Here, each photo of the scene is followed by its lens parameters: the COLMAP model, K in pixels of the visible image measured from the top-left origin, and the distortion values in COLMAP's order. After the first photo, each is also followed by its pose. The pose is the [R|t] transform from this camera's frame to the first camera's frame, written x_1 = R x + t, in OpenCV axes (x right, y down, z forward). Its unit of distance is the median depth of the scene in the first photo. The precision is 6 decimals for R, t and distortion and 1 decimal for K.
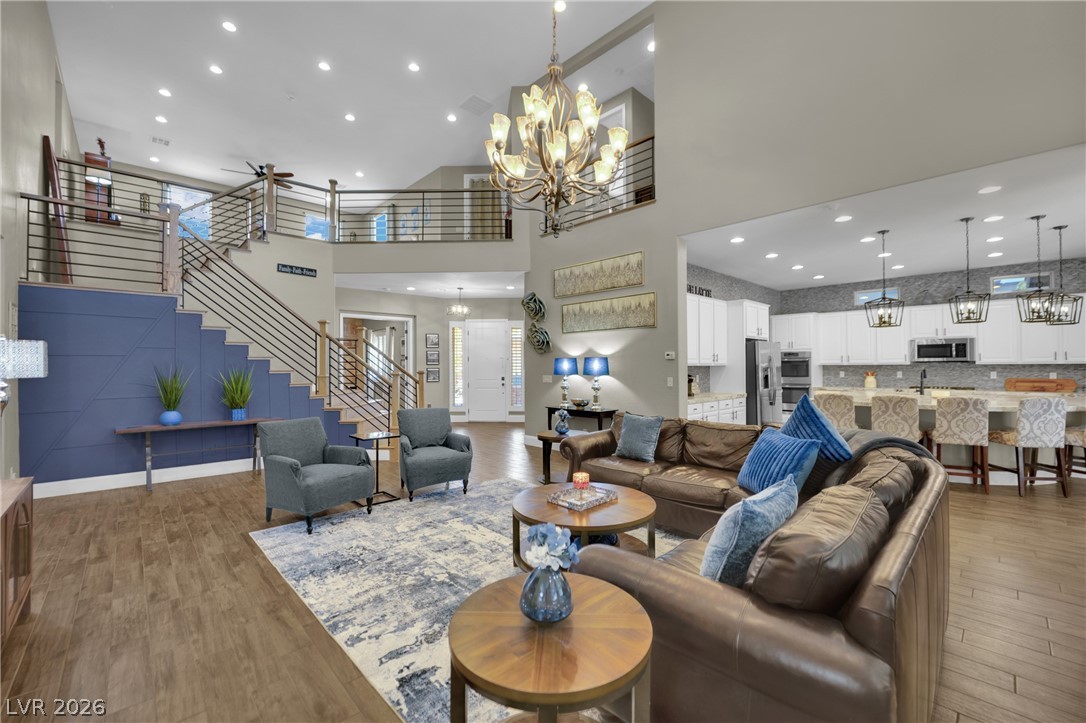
lens RADIAL K [[445.1, 0, 545.2], [0, 445.1, 364.8], [0, 0, 1]] dist [-0.019124, 0.000832]
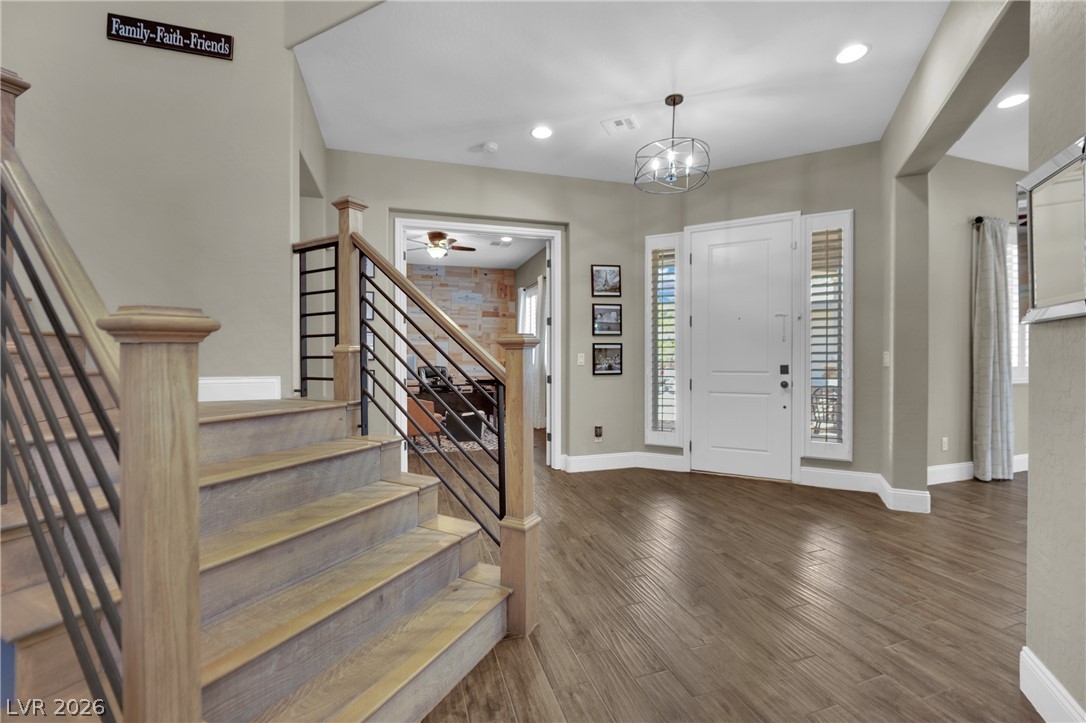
lens RADIAL K [[445.1, 0, 545.2], [0, 445.1, 364.8], [0, 0, 1]] dist [-0.019124, 0.000832]
pose [[0.895366, 0.008672, -0.445247, -0.110839], [0.000753, 0.999779, 0.020987, 0.019238], [0.445330, -0.019126, 0.895162, 0.575983]]
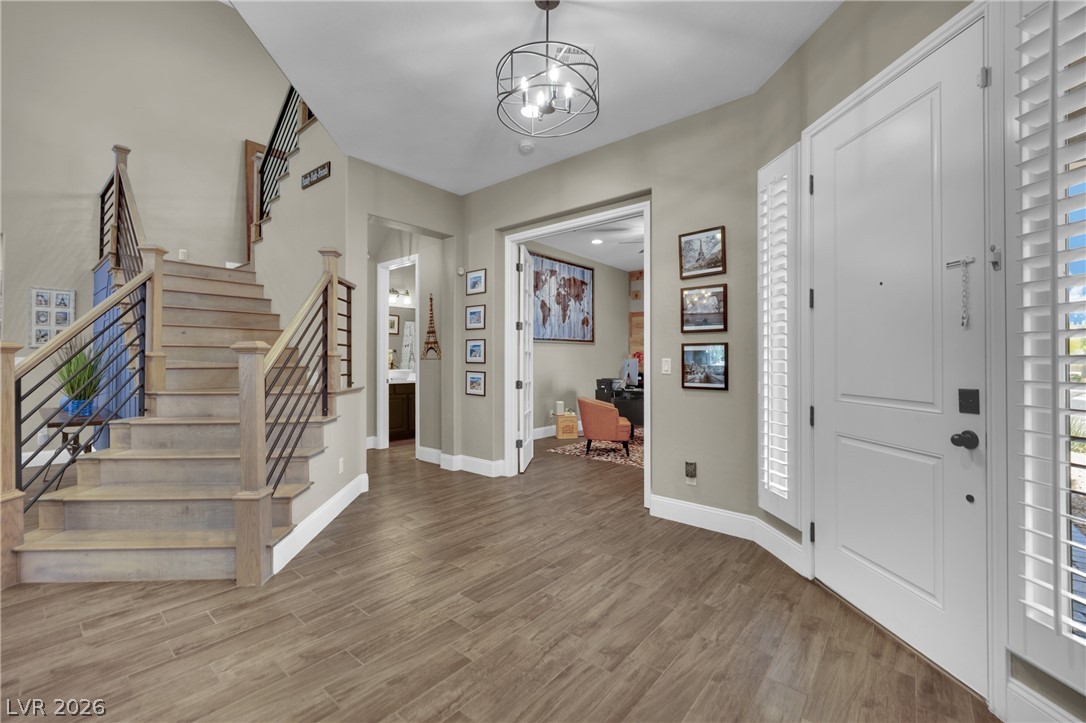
lens RADIAL K [[455.6, 0, 533.6], [0, 455.6, 354.3], [0, 0, 1]] dist [-0.003791, -0.000141]
pose [[0.100527, -0.006905, -0.994910, 0.043204], [-0.005257, 0.999958, -0.007471, 0.017596], [0.994920, 0.005981, 0.100486, 0.850231]]
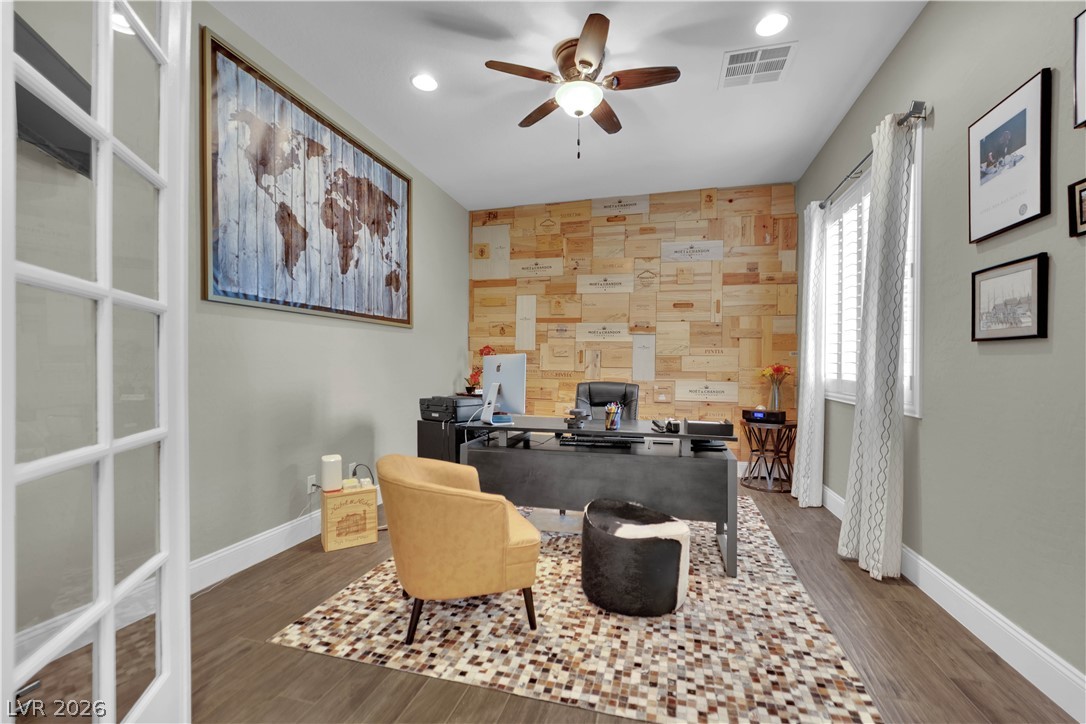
lens RADIAL K [[461.4, 0, 543.0], [0, 461.4, 362.0], [0, 0, 1]] dist [0.014559, 0.000209]
pose [[0.520856, -0.000927, -0.853644, -0.314616], [-0.006698, 0.999964, -0.005172, 0.024803], [0.853618, 0.008411, 0.520831, 0.919635]]
